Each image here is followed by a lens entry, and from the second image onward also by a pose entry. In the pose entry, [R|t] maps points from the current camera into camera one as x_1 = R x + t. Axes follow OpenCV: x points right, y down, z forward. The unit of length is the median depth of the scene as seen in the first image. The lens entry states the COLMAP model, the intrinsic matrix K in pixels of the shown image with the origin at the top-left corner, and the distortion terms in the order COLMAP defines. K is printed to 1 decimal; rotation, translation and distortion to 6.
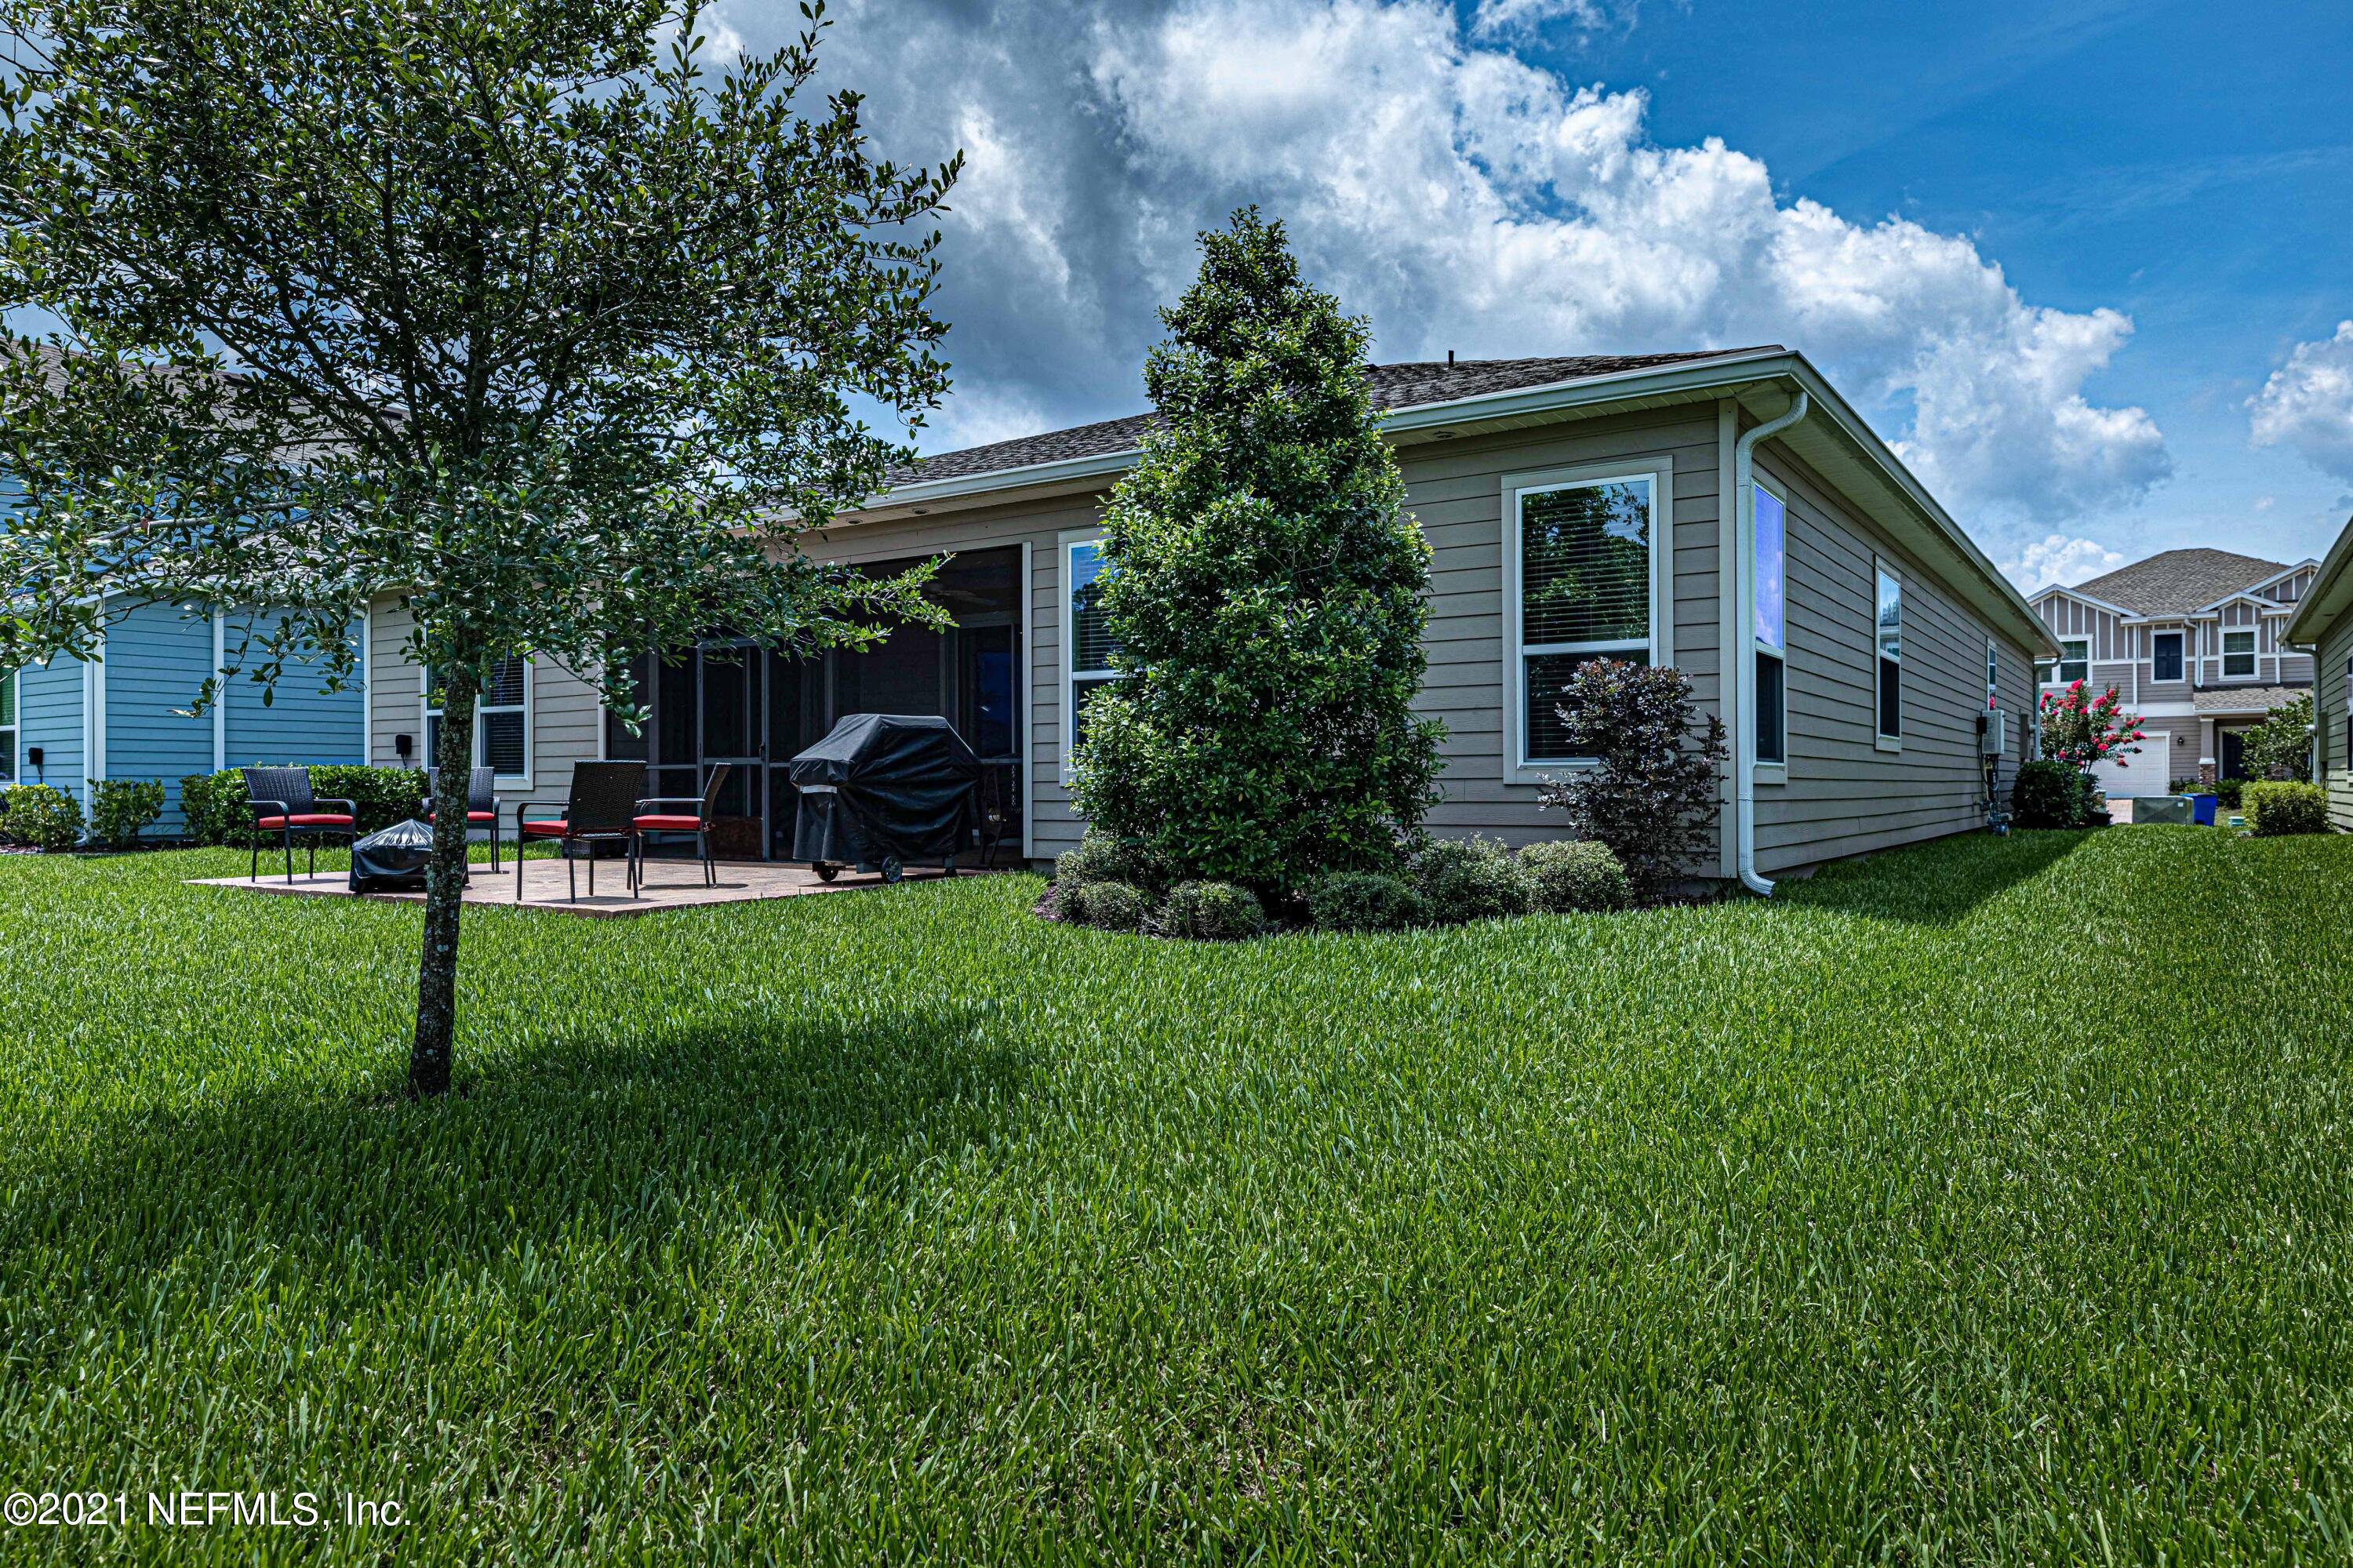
lens RADIAL K [[1514.6, 0, 1186.6], [0, 1514.6, 786.3], [0, 0, 1]] dist [-0.009411, -0.000437]
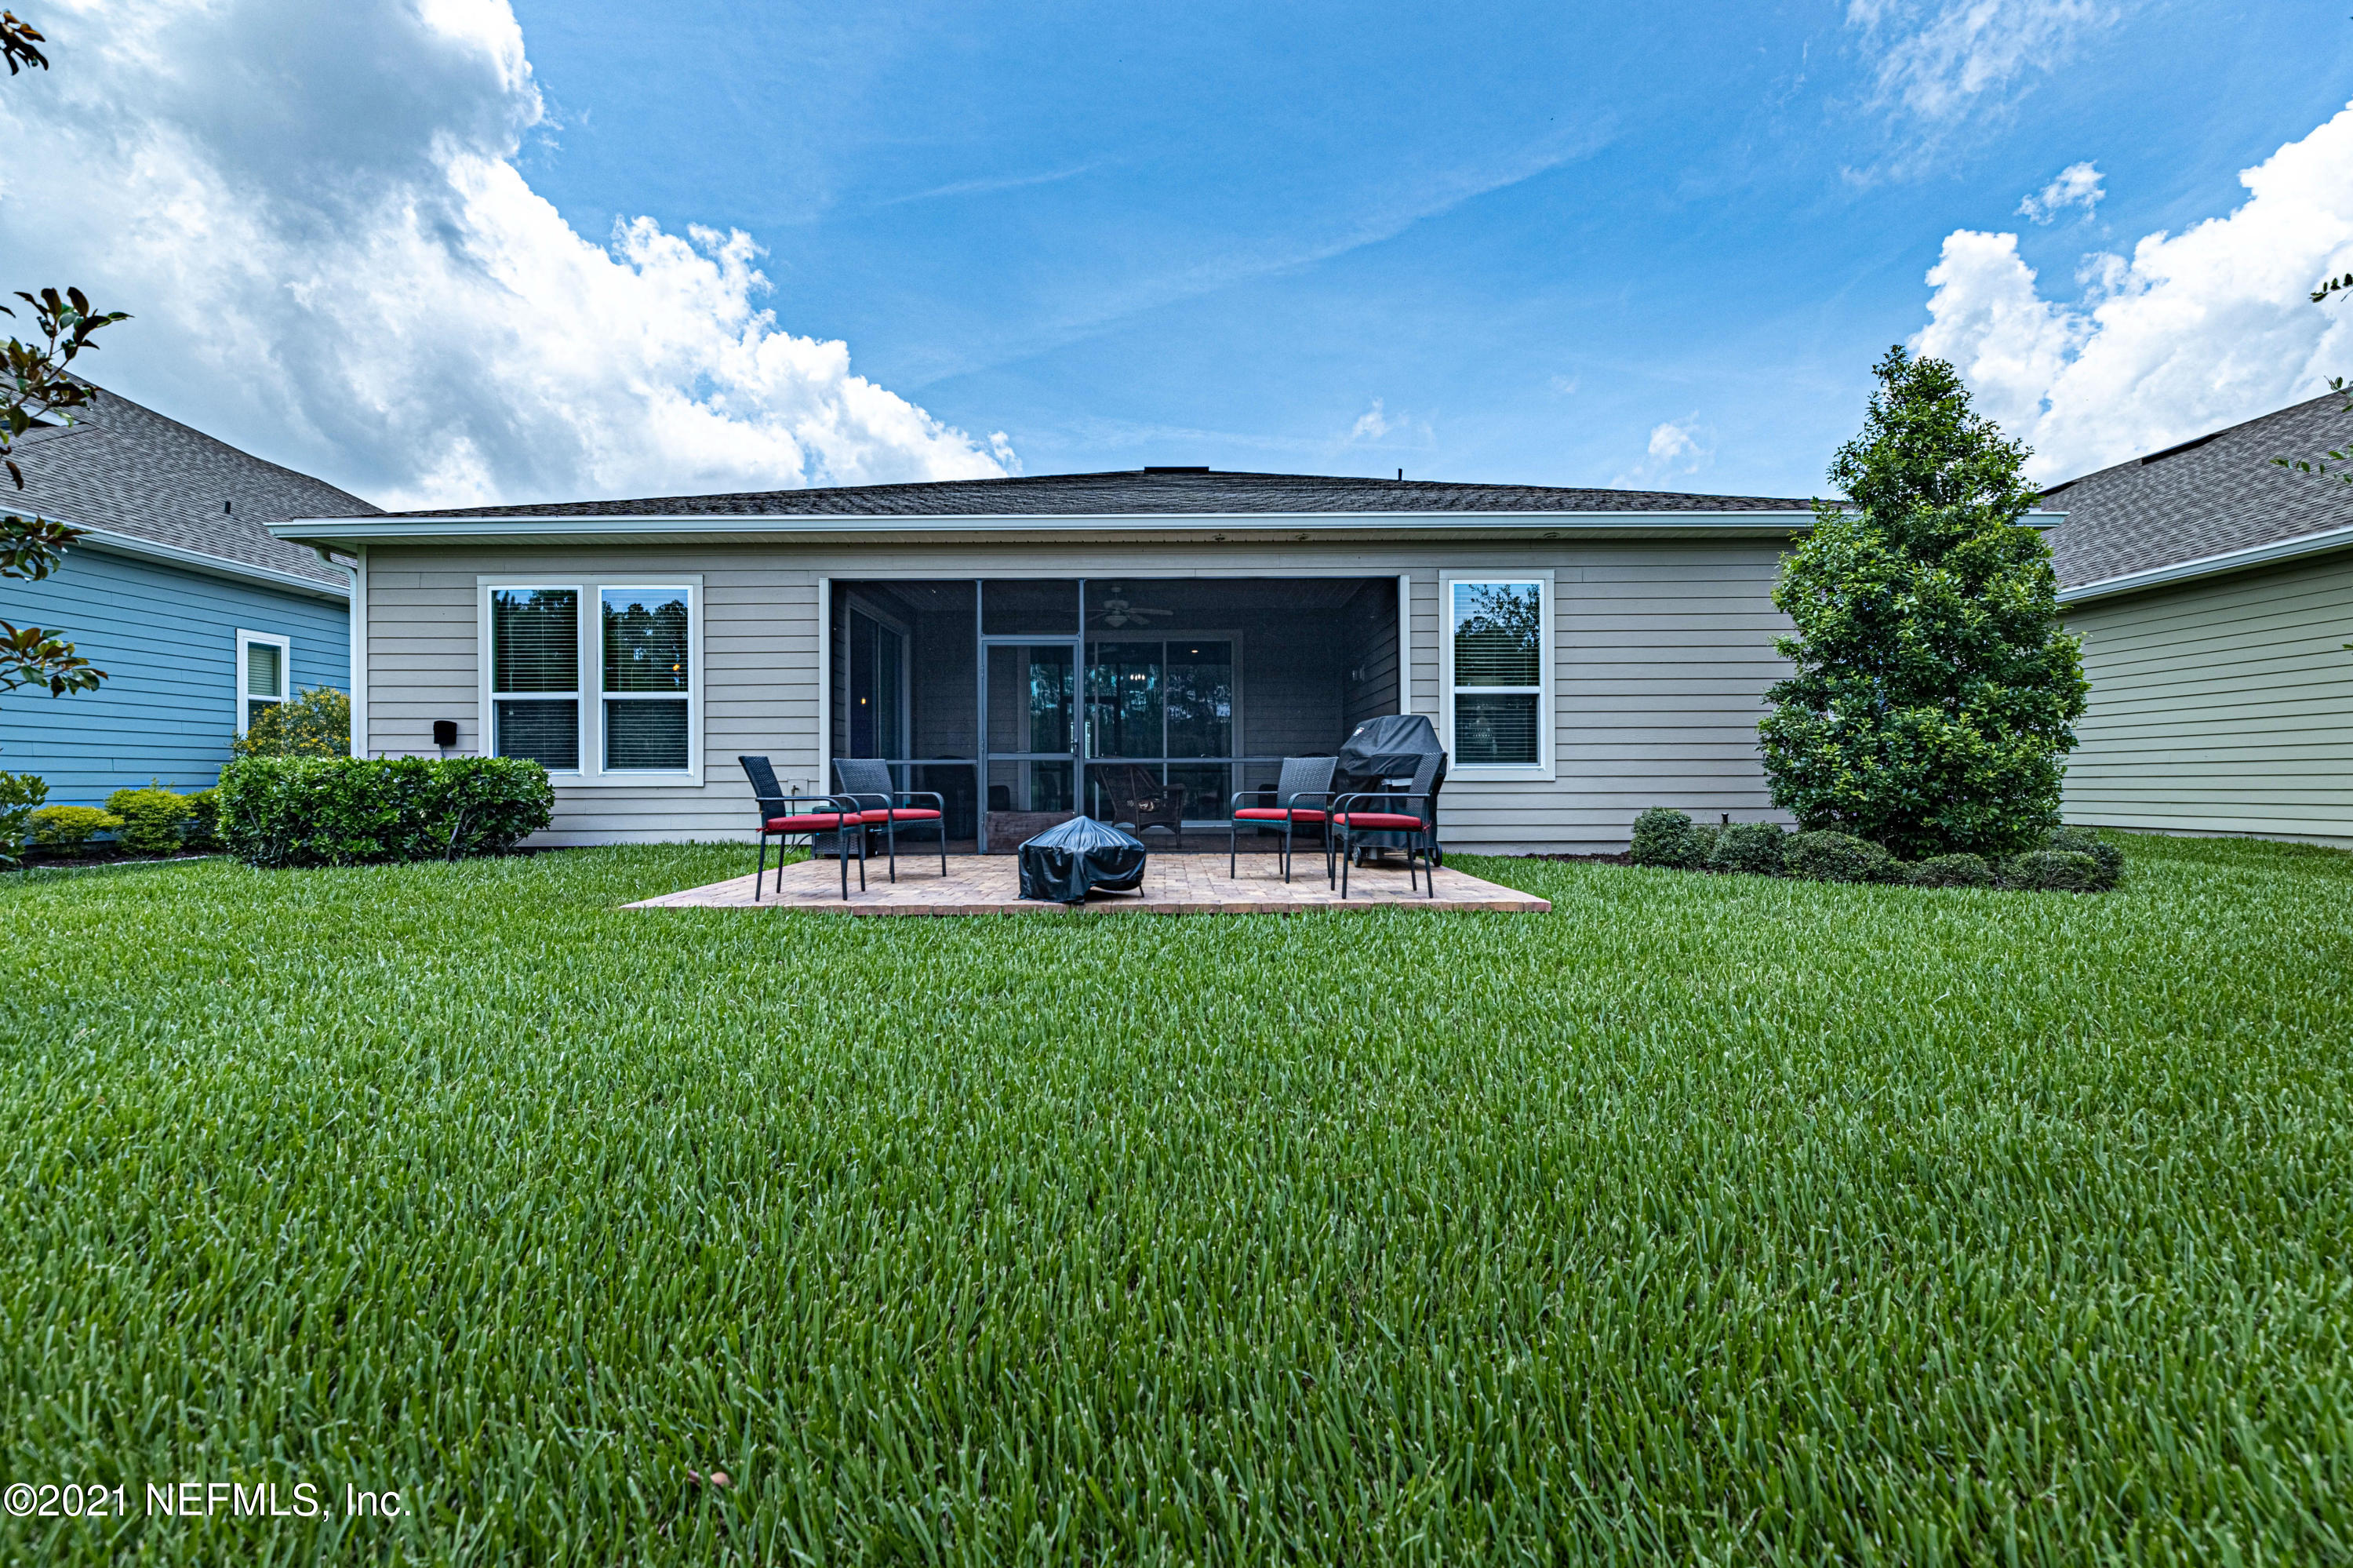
lens RADIAL K [[1069.8, 0, 1176.7], [0, 1069.8, 769.4], [0, 0, 1]] dist [0.001525, -0.001088]
pose [[0.838179, 0.011614, 0.545272, -0.581378], [0.000497, 0.999757, -0.022058, 0.007302], [-0.545395, 0.018759, 0.837969, 0.326563]]
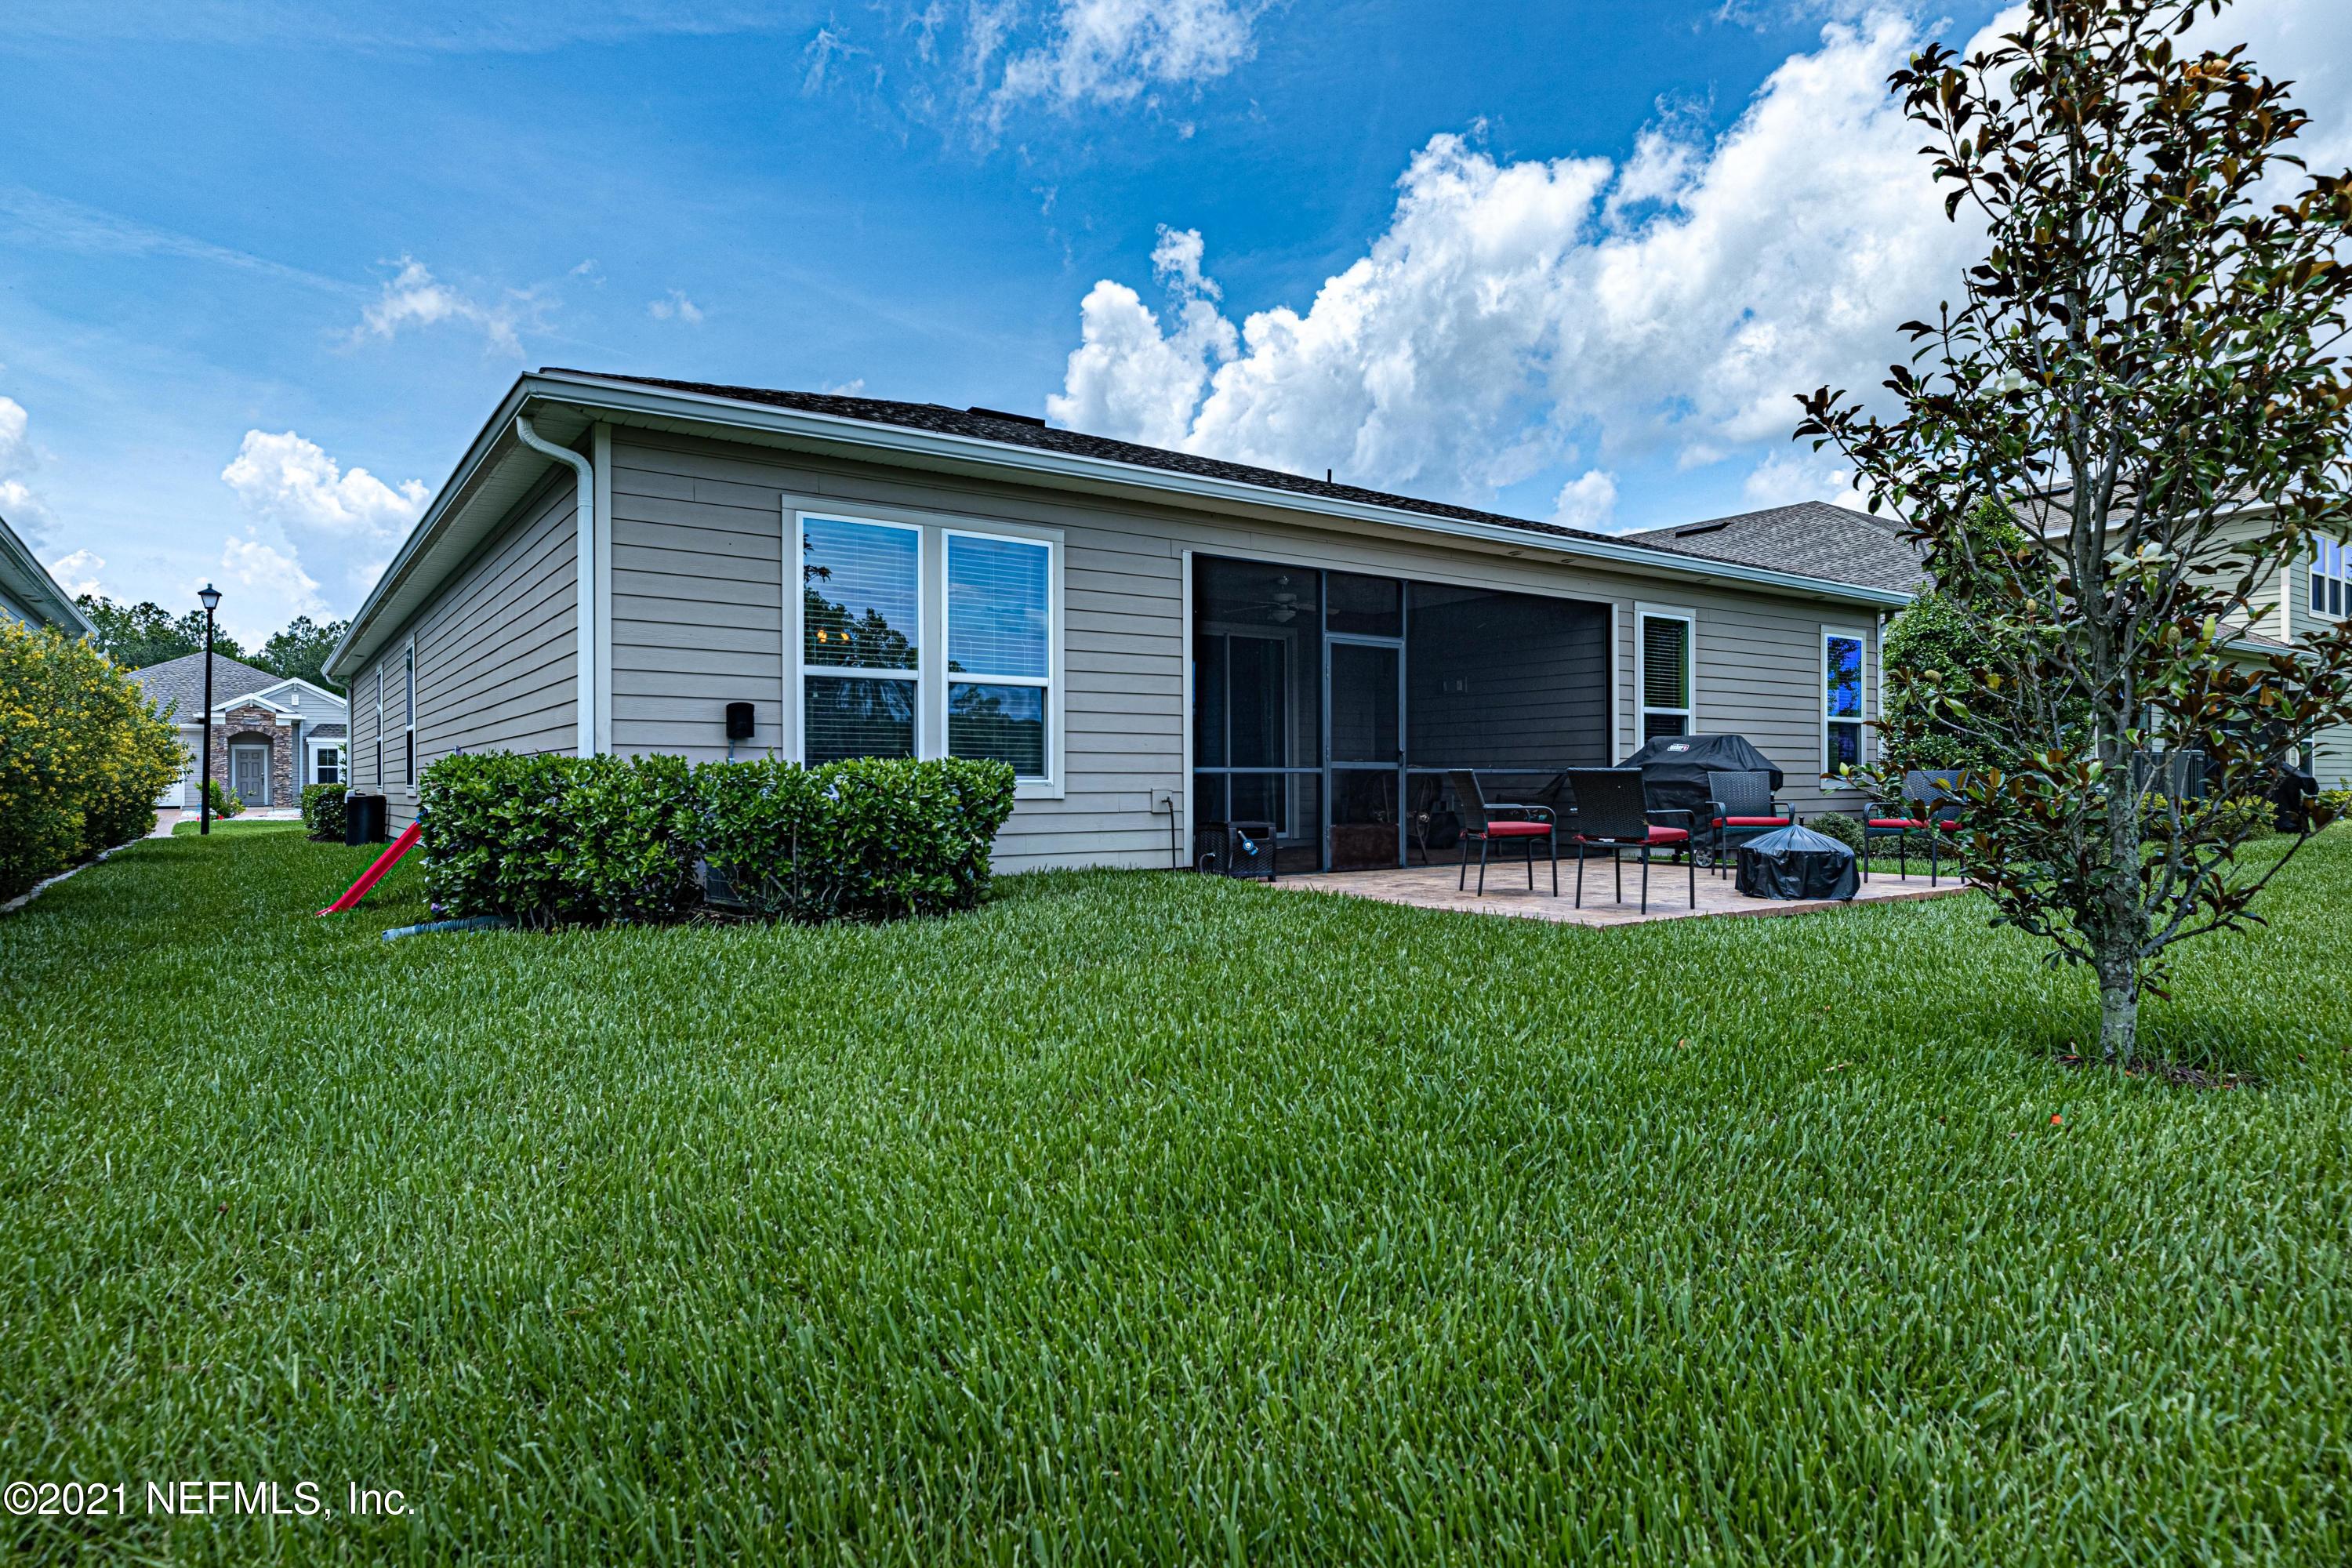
lens RADIAL K [[1276.5, 0, 1171.8], [0, 1276.5, 801.2], [0, 0, 1]] dist [0.045206, 0.000235]
pose [[0.354488, -0.010458, 0.935002, -1.053737], [0.006918, 0.999939, 0.008562, -0.000625], [-0.935035, 0.003434, 0.354539, 0.787916]]
